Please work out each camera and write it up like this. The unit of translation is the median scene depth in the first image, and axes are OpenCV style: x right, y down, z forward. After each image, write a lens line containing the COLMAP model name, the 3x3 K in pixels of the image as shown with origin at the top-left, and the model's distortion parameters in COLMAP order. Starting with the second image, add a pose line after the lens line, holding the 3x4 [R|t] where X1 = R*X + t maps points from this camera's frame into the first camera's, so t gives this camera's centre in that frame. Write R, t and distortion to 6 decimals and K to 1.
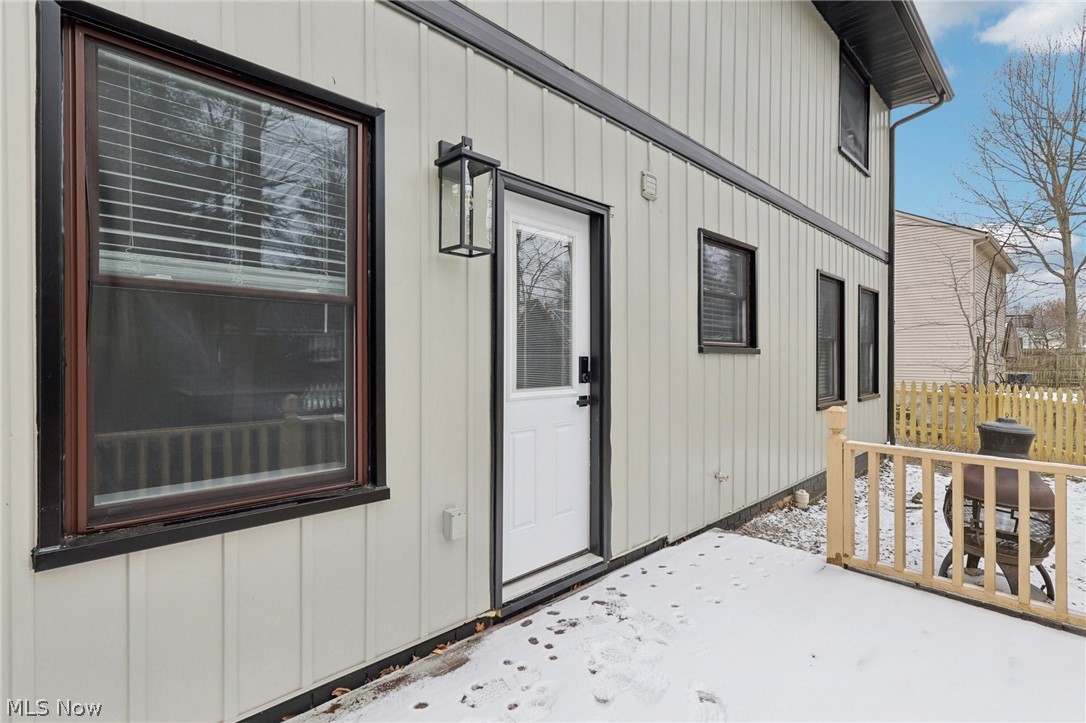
lens RADIAL K [[507.8, 0, 545.1], [0, 507.8, 359.6], [0, 0, 1]] dist [0.002664, 0.000788]
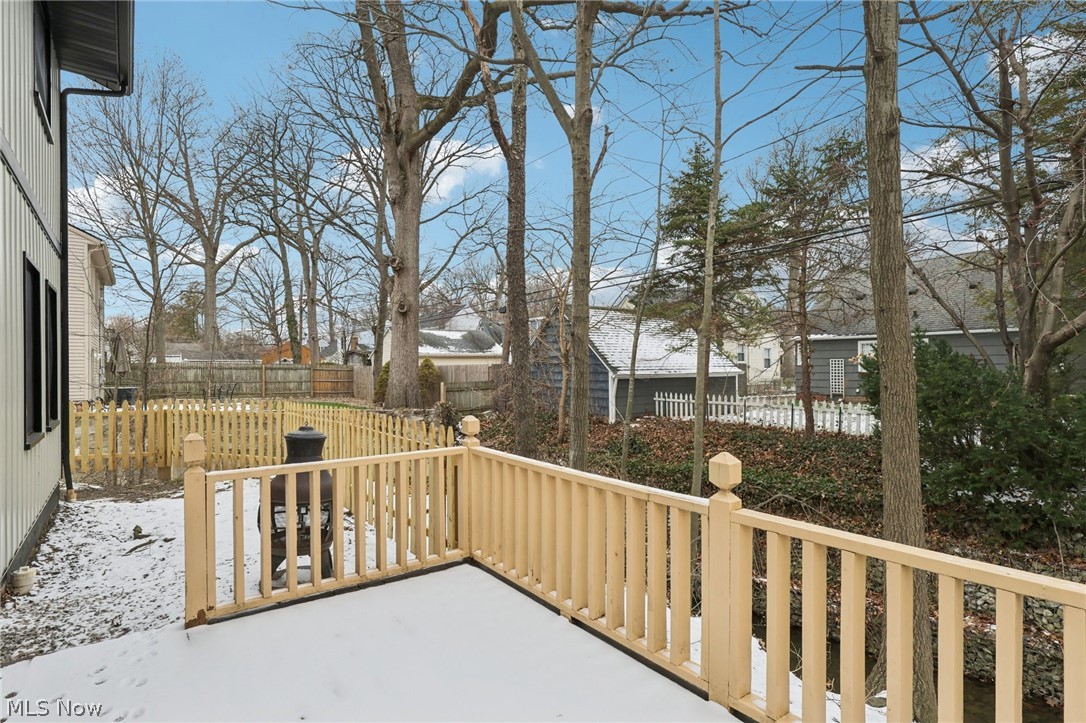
lens RADIAL K [[563.6, 0, 544.4], [0, 563.6, 363.3], [0, 0, 1]] dist [-0.001660, 0.000331]
pose [[0.128440, 0.006434, 0.991696, -0.206218], [0.015055, 0.999851, -0.008437, -0.005841], [-0.991603, 0.016013, 0.128324, 0.241227]]
